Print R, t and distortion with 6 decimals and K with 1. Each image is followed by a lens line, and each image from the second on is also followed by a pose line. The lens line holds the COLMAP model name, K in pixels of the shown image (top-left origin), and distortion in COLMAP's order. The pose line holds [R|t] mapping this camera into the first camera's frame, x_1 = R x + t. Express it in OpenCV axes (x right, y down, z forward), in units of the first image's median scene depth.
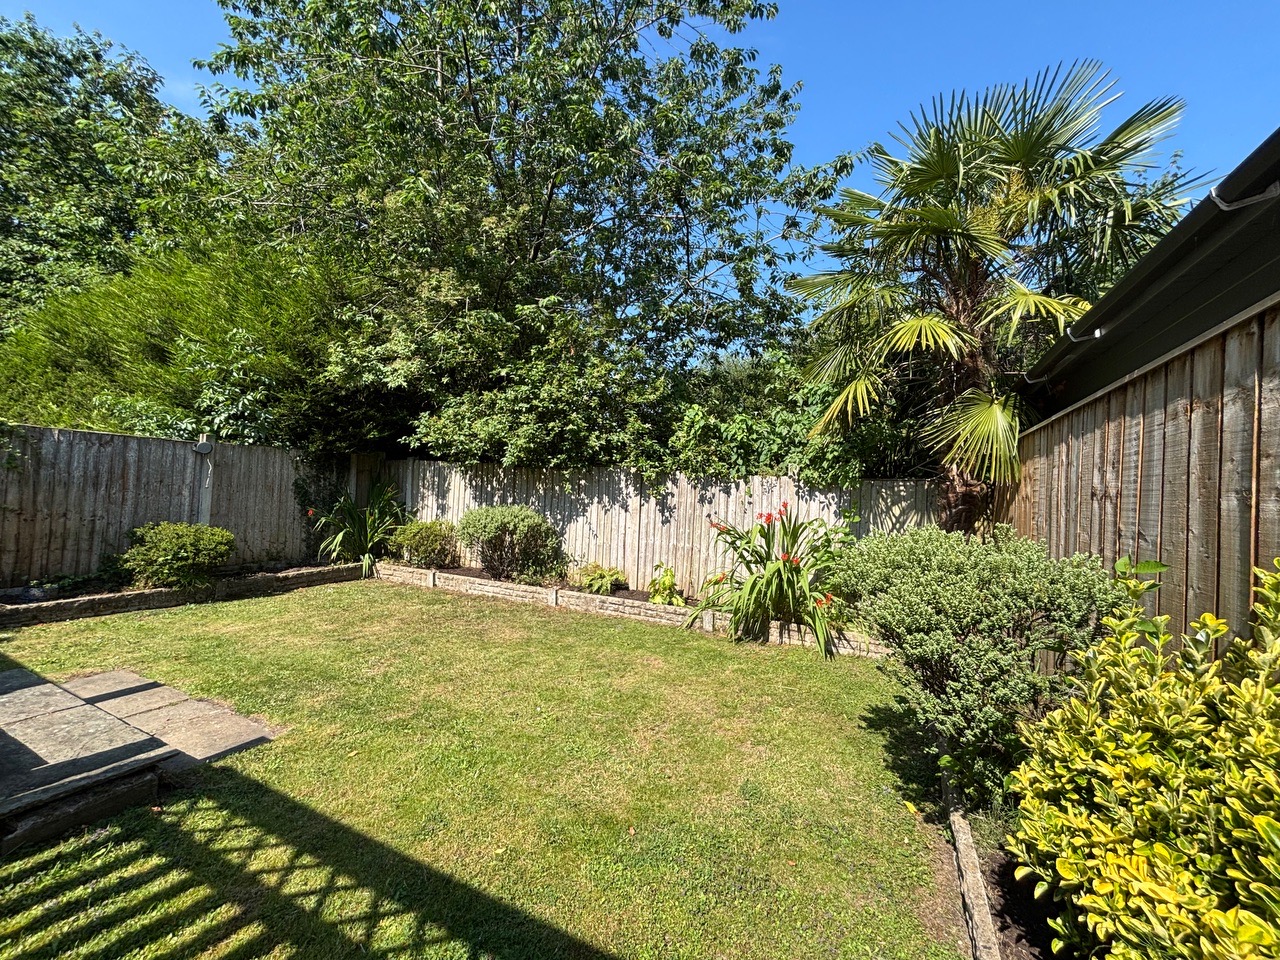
lens RADIAL K [[516.4, 0, 638.9], [0, 516.4, 484.2], [0, 0, 1]] dist [0.004099, -0.002127]
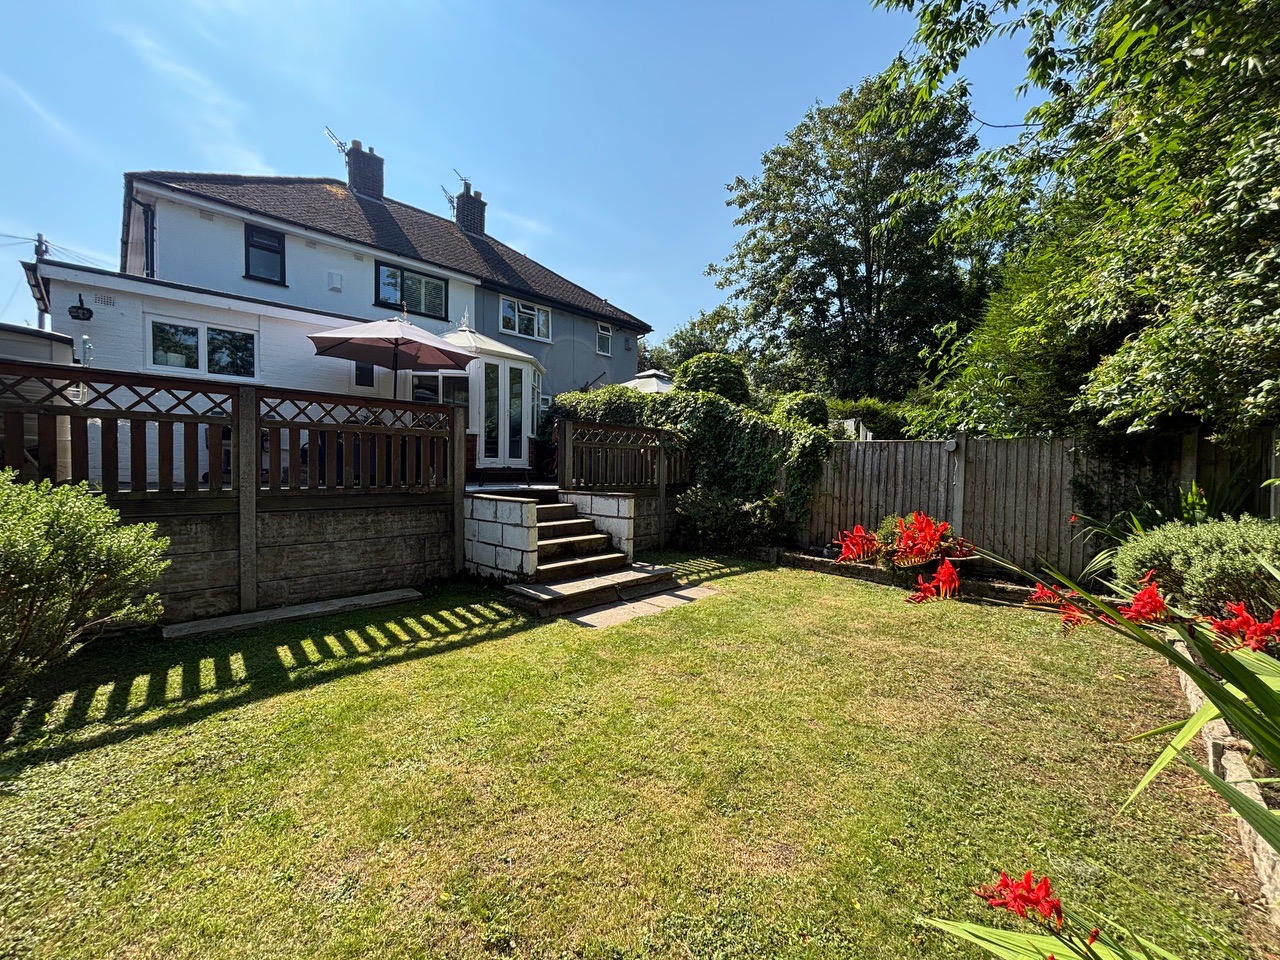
lens RADIAL K [[516.4, 0, 642.1], [0, 516.4, 484.2], [0, 0, 1]] dist [0.004099, -0.002127]
pose [[-0.297423, -0.015017, -0.954628, 0.346696], [-0.022789, 0.999703, -0.008626, 0.030700], [0.954474, 0.019189, -0.297677, 0.750924]]
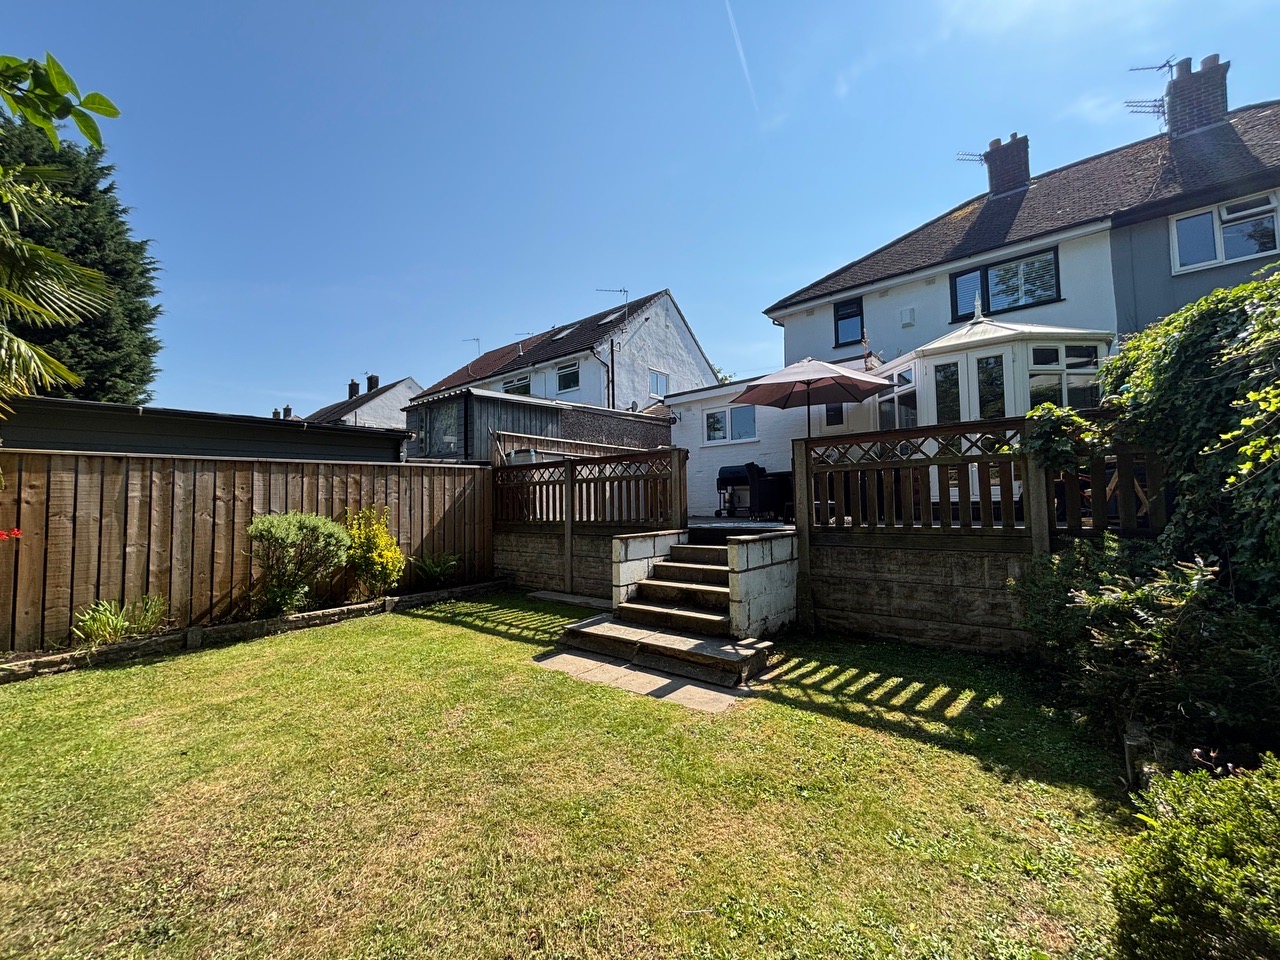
lens RADIAL K [[516.4, 0, 614.0], [0, 516.4, 470.7], [0, 0, 1]] dist [0.004099, -0.002127]
pose [[-0.966575, -0.008338, 0.256250, -0.639430], [-0.024554, 0.997888, -0.060147, -0.006108], [-0.255207, -0.064428, -0.964738, 1.188862]]
